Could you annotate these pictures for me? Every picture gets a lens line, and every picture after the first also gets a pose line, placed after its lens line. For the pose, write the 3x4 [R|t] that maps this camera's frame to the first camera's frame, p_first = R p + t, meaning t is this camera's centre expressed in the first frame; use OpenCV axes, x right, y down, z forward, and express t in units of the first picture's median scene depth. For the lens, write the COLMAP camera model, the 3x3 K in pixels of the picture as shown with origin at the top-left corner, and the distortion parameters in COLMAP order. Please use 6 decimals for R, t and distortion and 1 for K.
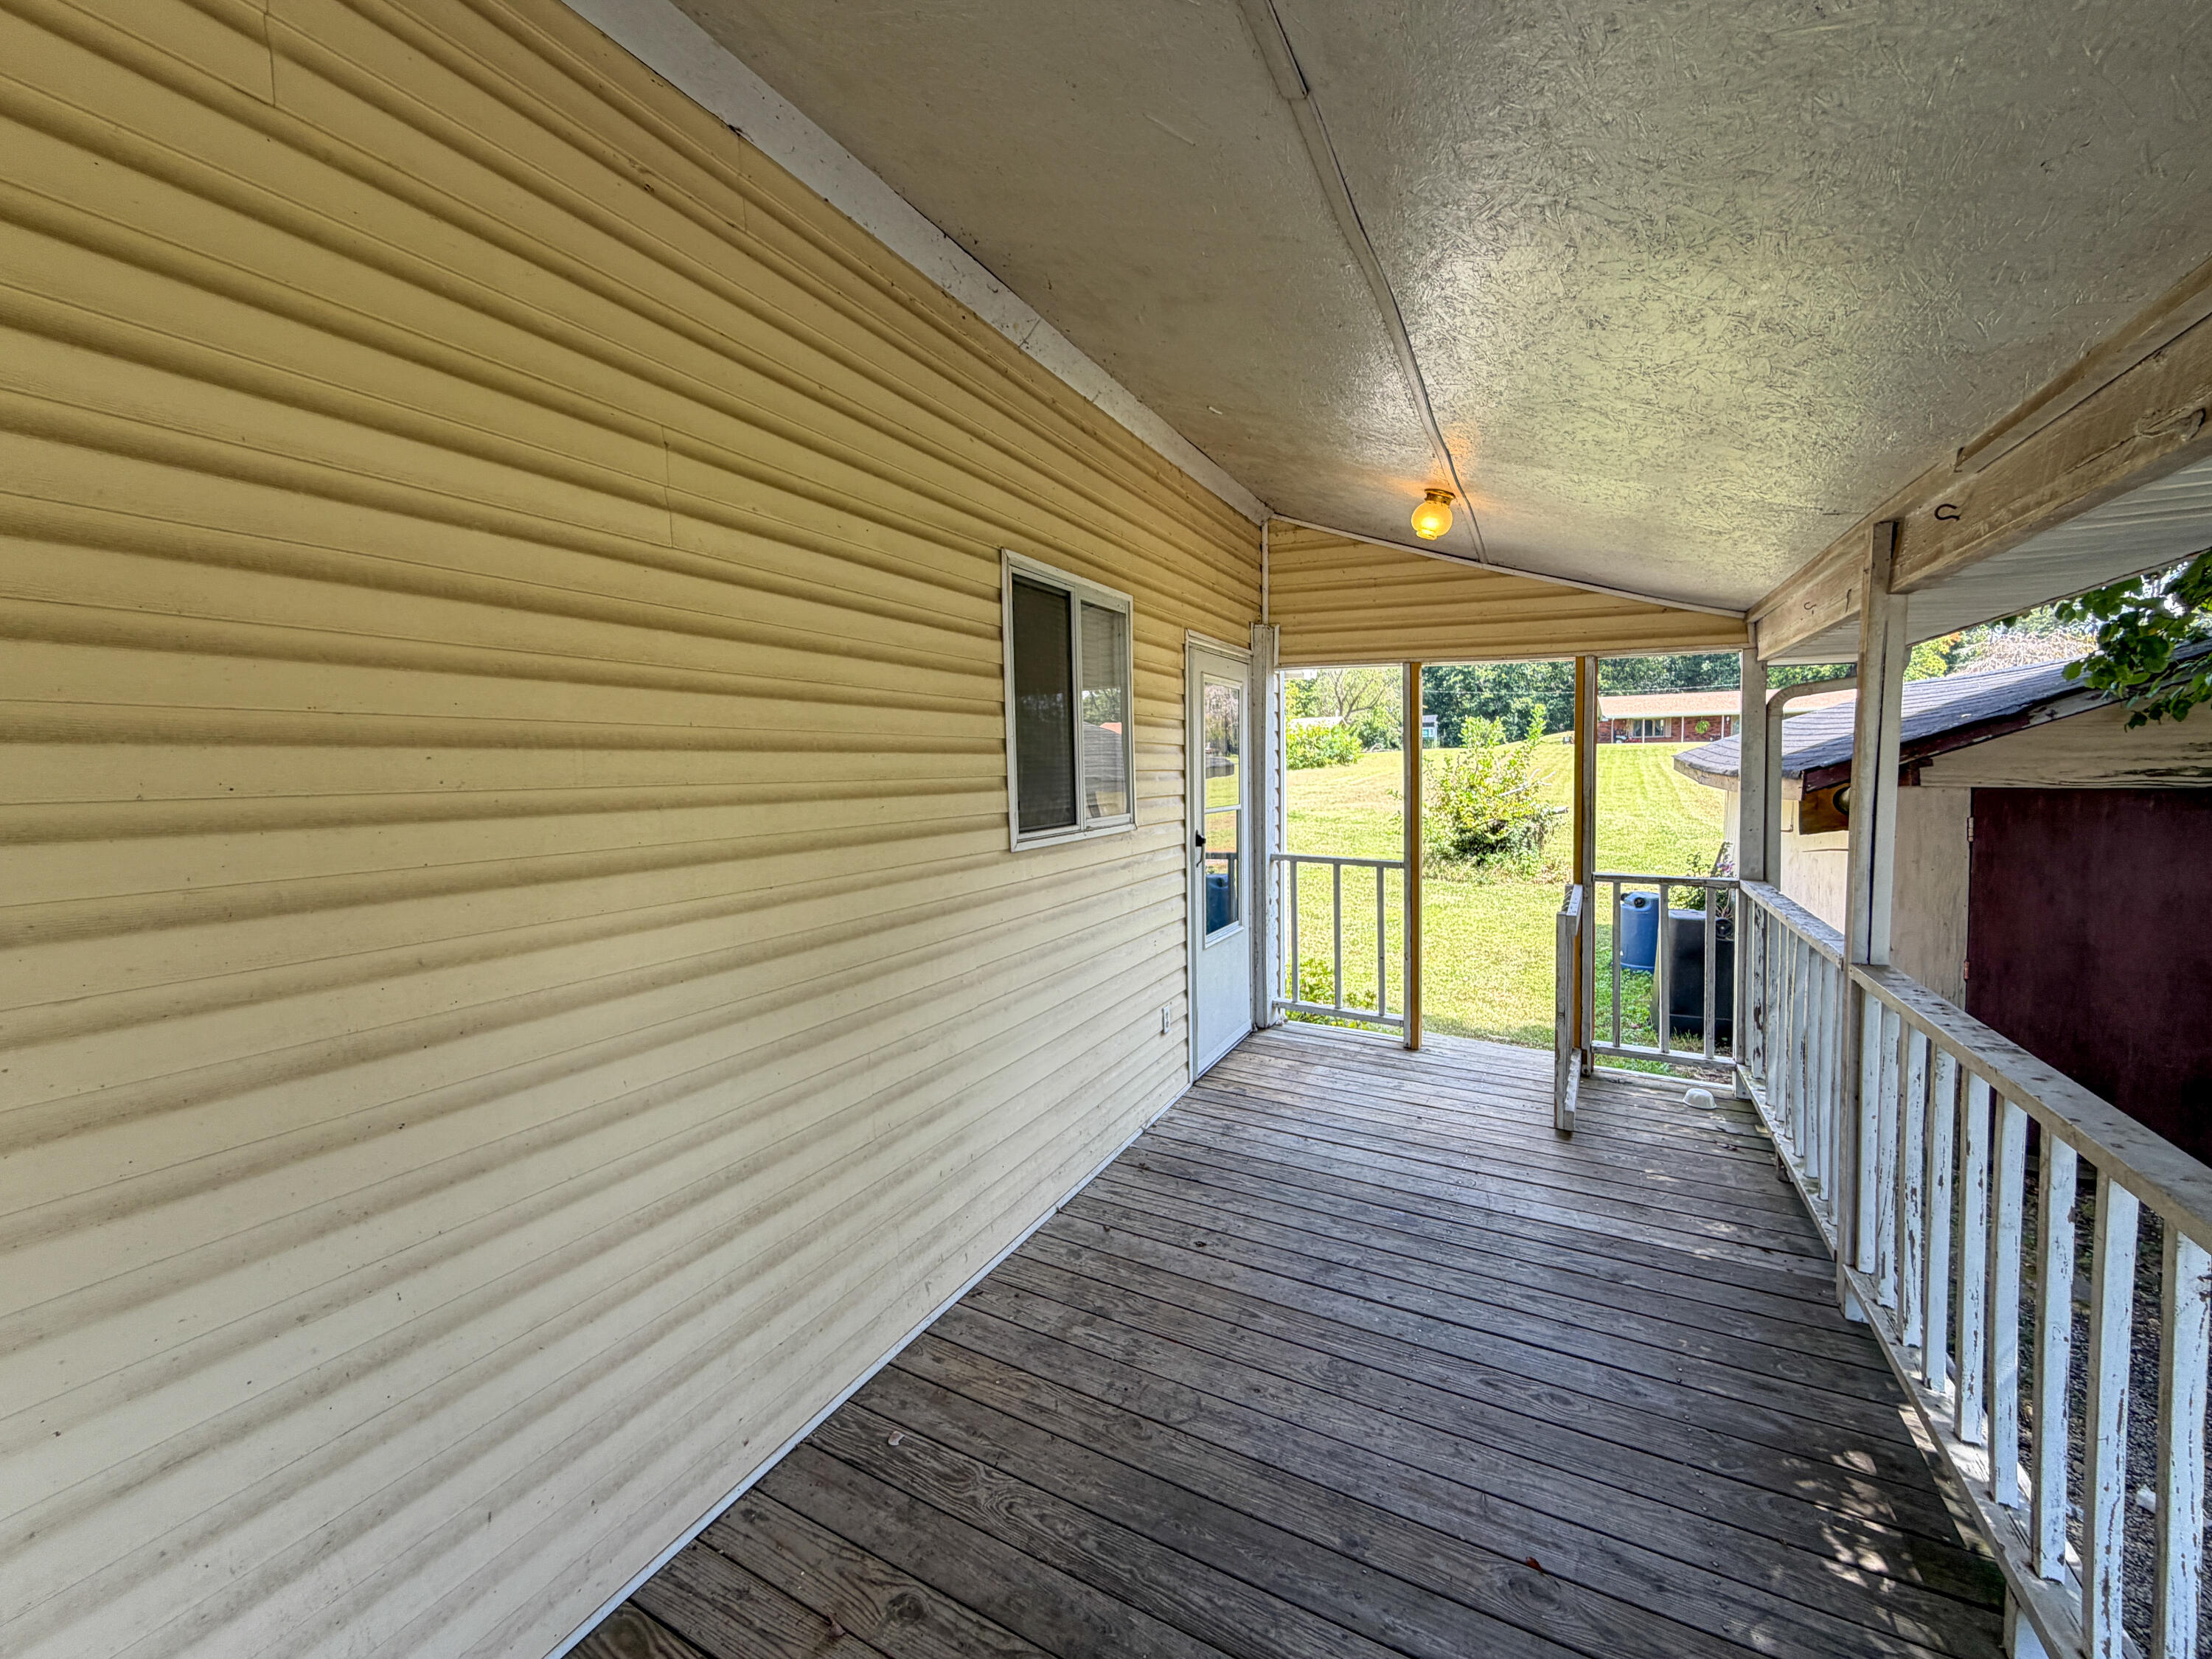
lens RADIAL K [[876.6, 0, 1101.3], [0, 876.6, 828.6], [0, 0, 1]] dist [-0.000578, 0.000021]
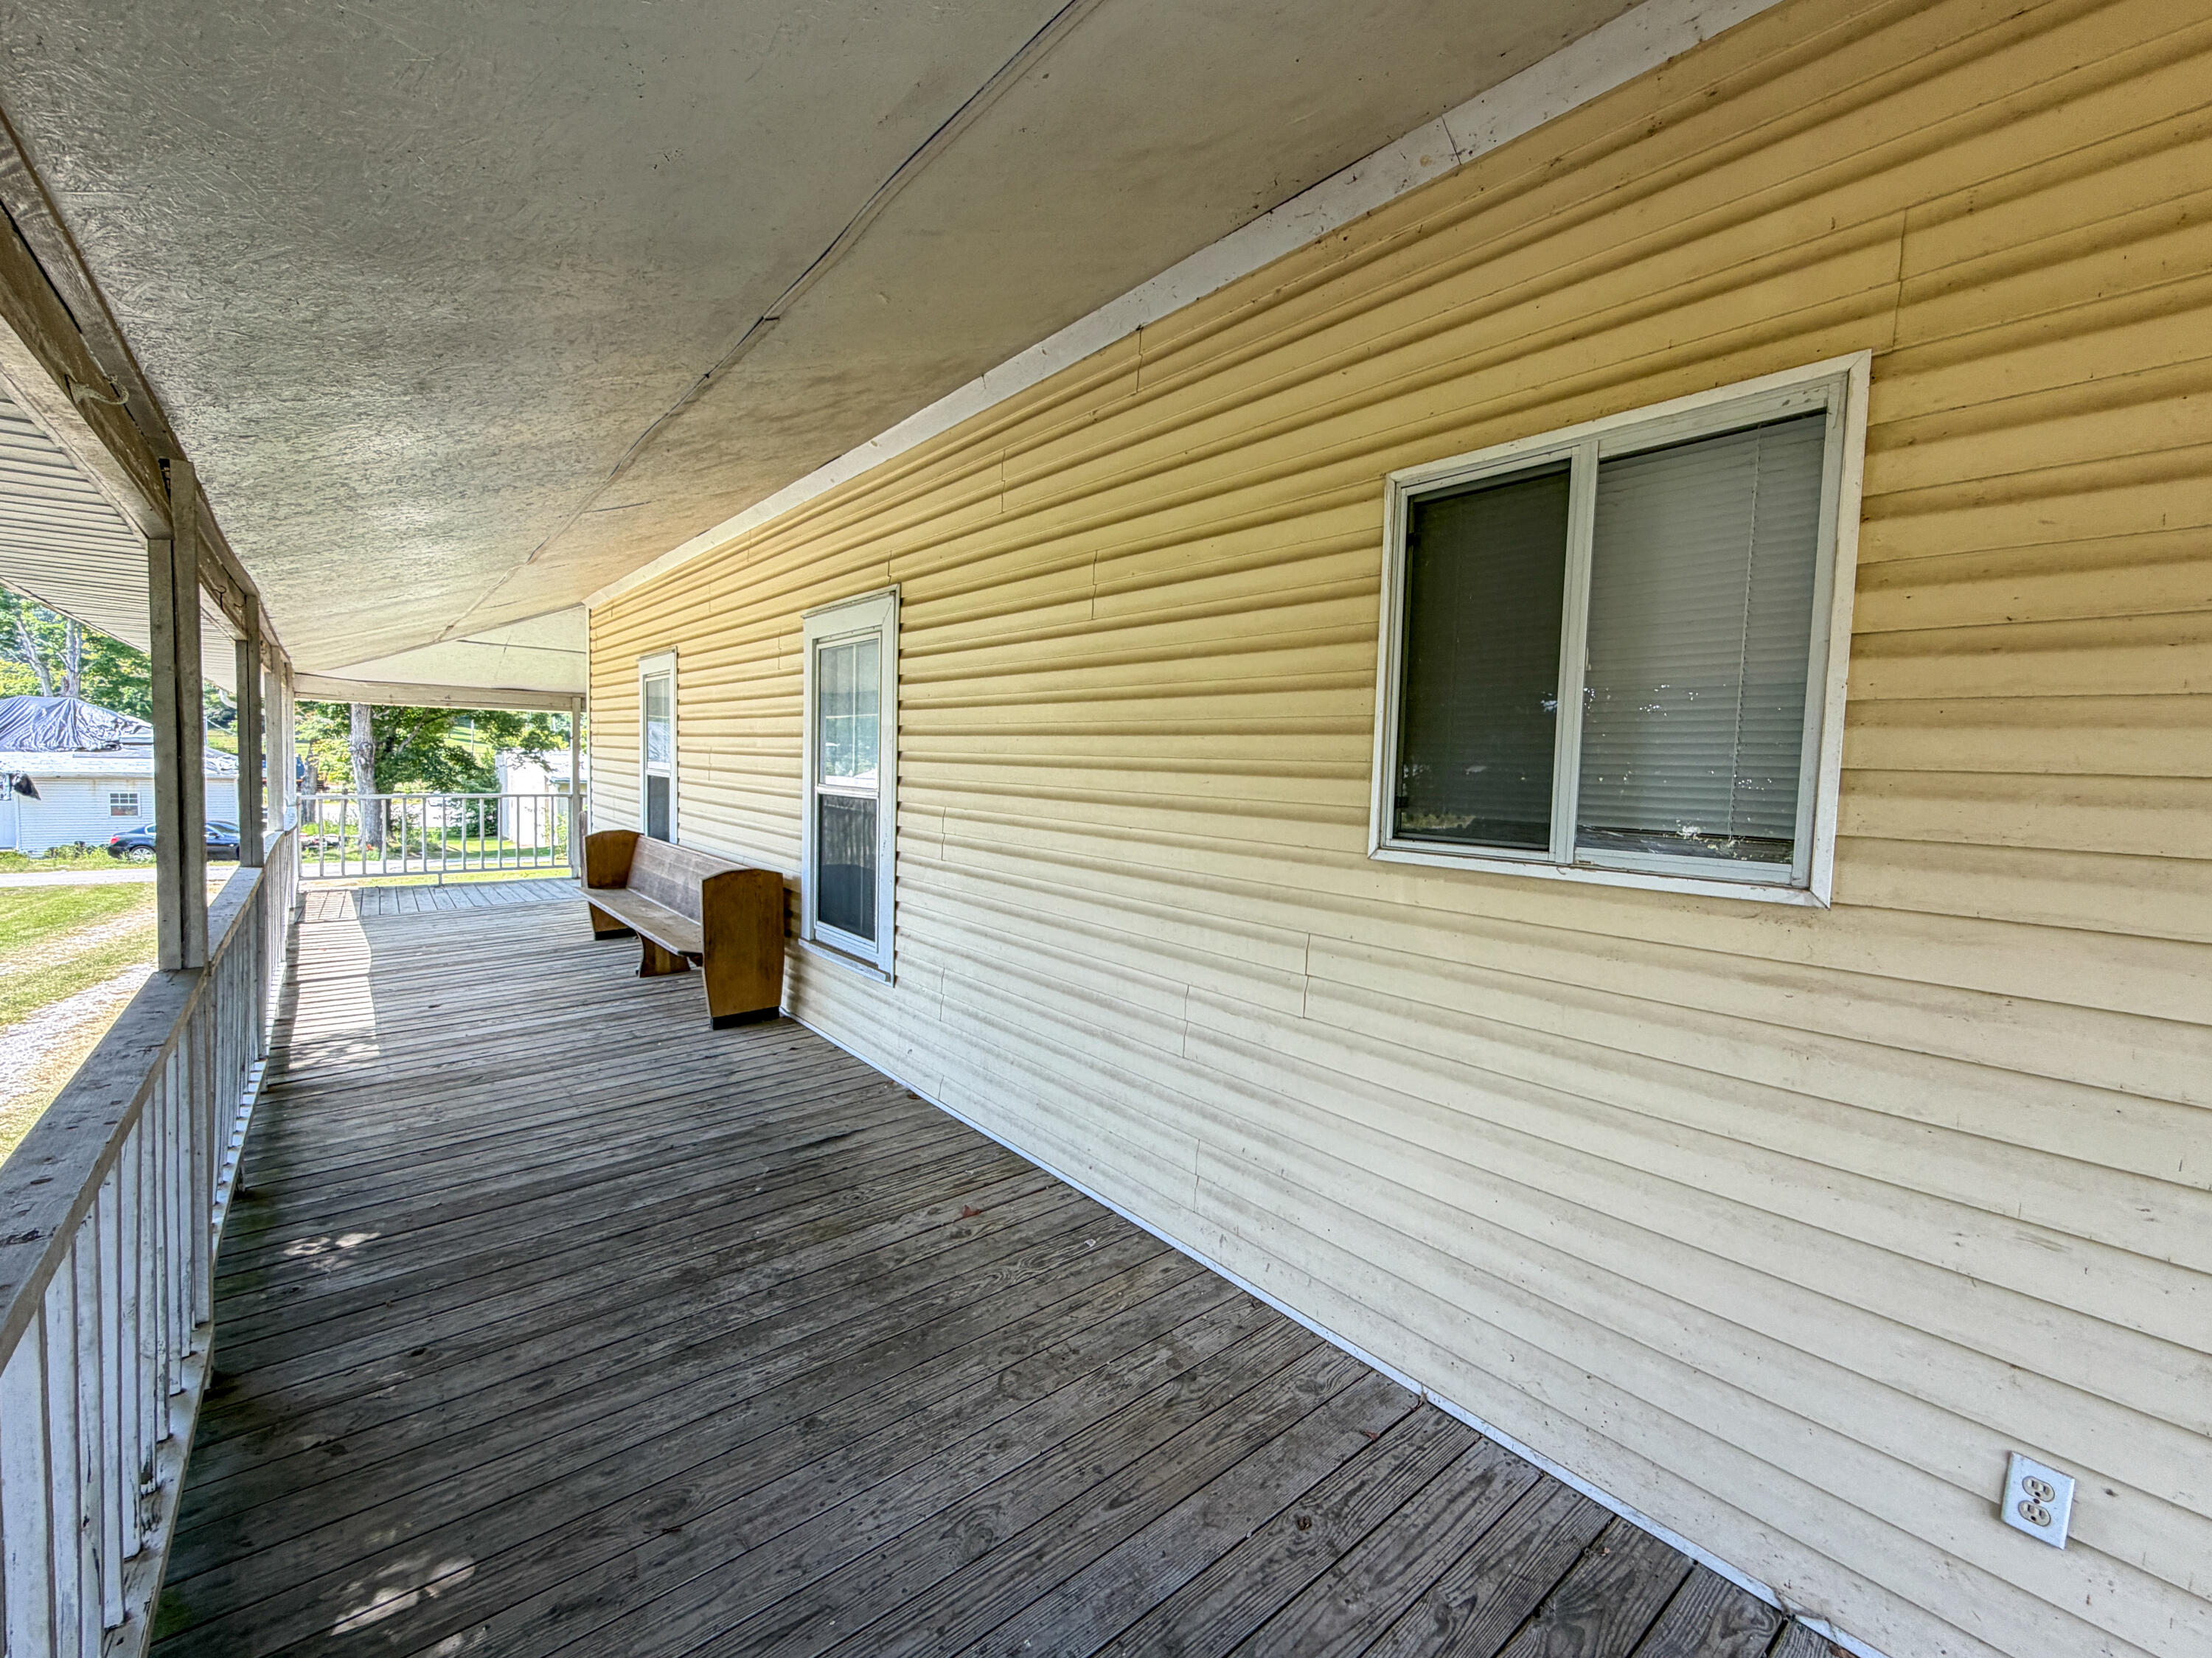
lens RADIAL K [[953.1, 0, 1106.0], [0, 953.1, 829.0], [0, 0, 1]] dist [-0.000835, -0.000259]
pose [[-0.397148, 0.069790, -0.915097, 1.020000], [-0.086936, 0.989760, 0.113214, -0.100358], [0.913628, 0.124518, -0.387014, 1.459983]]
